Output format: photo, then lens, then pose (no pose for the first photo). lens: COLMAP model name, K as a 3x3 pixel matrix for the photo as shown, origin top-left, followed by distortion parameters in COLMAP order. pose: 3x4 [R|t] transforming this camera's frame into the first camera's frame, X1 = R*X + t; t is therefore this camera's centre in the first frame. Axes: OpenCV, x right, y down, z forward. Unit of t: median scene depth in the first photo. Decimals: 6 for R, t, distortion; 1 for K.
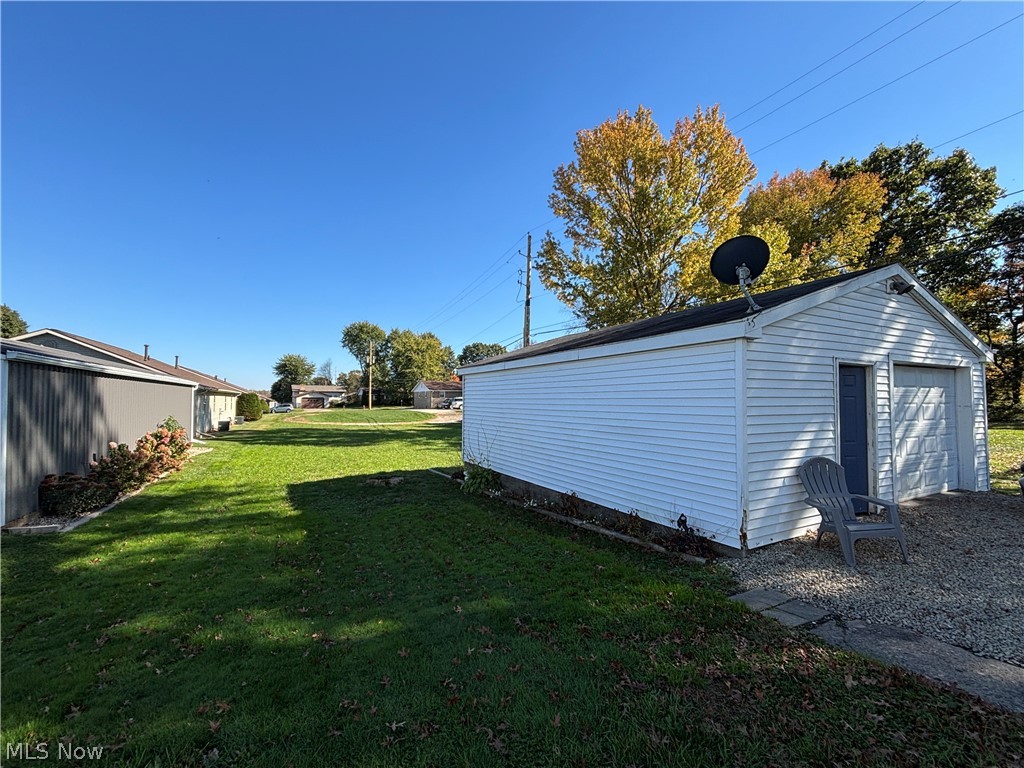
lens RADIAL K [[449.0, 0, 519.0], [0, 449.0, 389.6], [0, 0, 1]] dist [0.008004, -0.001790]
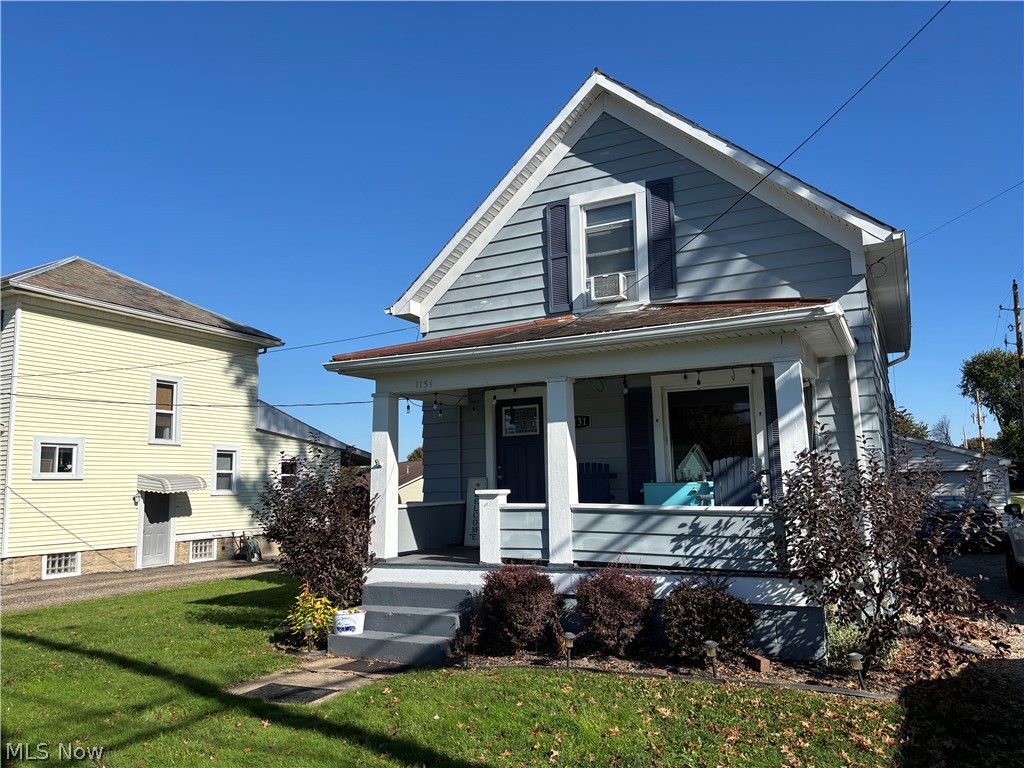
lens RADIAL K [[772.1, 0, 503.7], [0, 772.1, 382.4], [0, 0, 1]] dist [0.039501, -0.039807]
pose [[0.552296, -0.128255, -0.823723, 0.587171], [0.044714, 0.991230, -0.124356, -0.022348], [0.832448, 0.031849, 0.553187, -0.511065]]
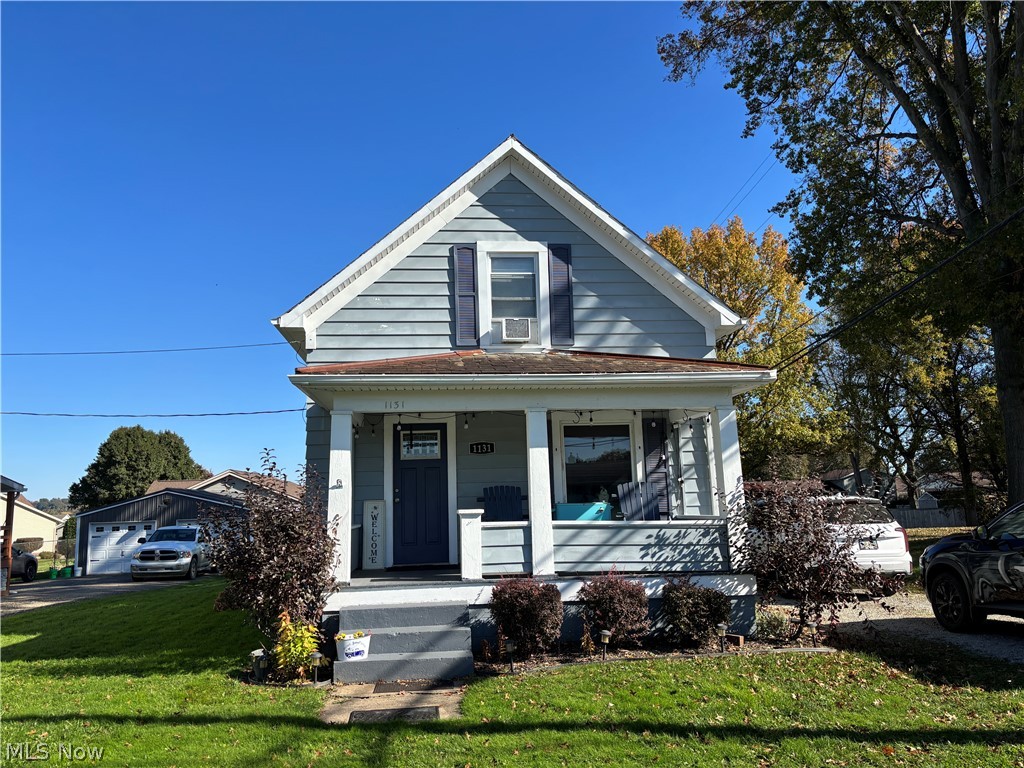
lens RADIAL K [[772.1, 0, 504.9], [0, 772.1, 384.6], [0, 0, 1]] dist [0.039501, -0.039807]
pose [[0.916547, -0.092010, -0.389200, 0.487401], [0.040795, 0.989608, -0.137882, -0.024584], [0.397842, 0.110498, 0.910776, -0.622224]]
